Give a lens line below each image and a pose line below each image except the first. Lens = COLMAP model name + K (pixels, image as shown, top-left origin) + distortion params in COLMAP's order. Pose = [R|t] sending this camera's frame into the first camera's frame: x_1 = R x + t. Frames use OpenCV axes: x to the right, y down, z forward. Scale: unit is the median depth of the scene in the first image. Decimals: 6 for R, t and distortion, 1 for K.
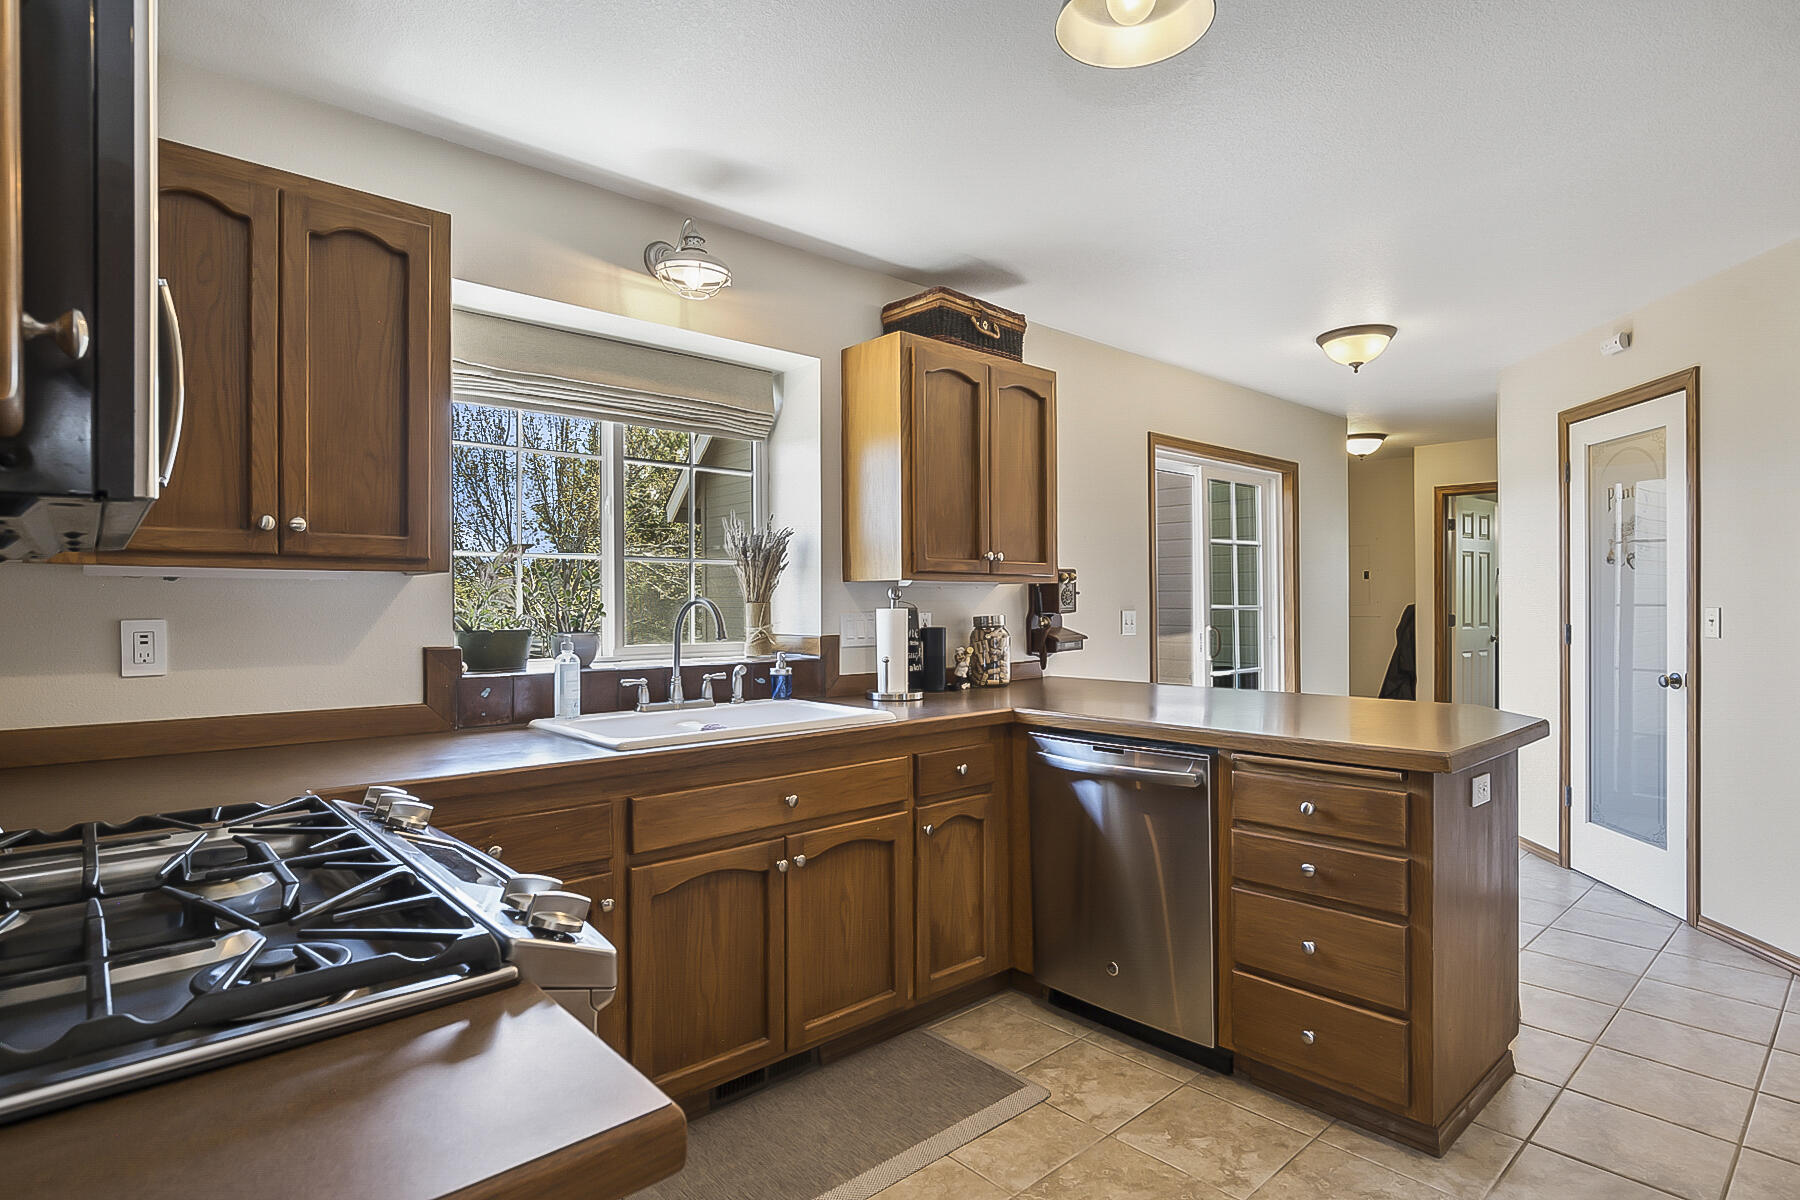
lens RADIAL K [[915.7, 0, 900.4], [0, 915.7, 602.1], [0, 0, 1]] dist [-0.017264, 0.003267]
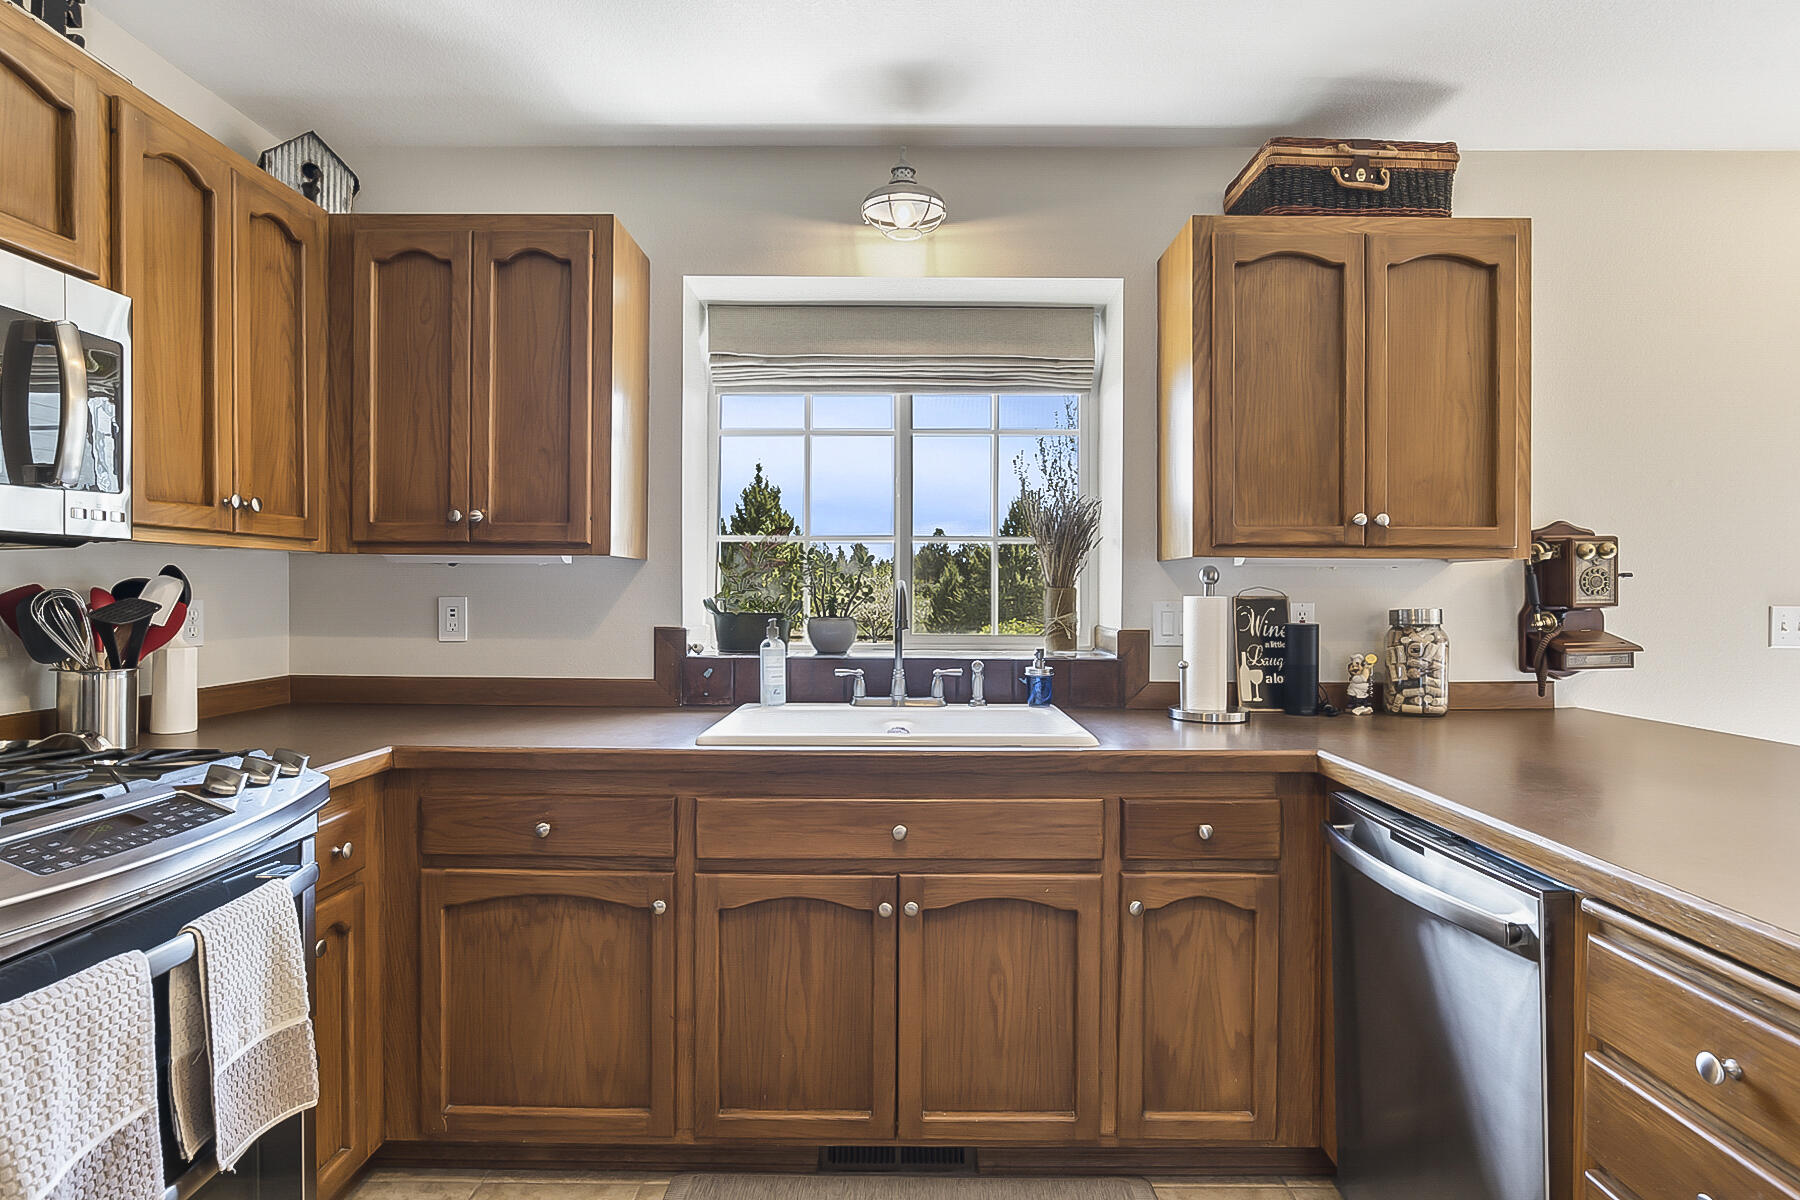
lens RADIAL K [[915.7, 0, 900.5], [0, 915.7, 594.0], [0, 0, 1]] dist [-0.017264, 0.003267]
pose [[0.743011, 0.009753, -0.669208, 0.340518], [-0.005860, 0.999950, 0.008066, 0.000533], [0.669254, -0.002071, 0.743031, 0.326424]]
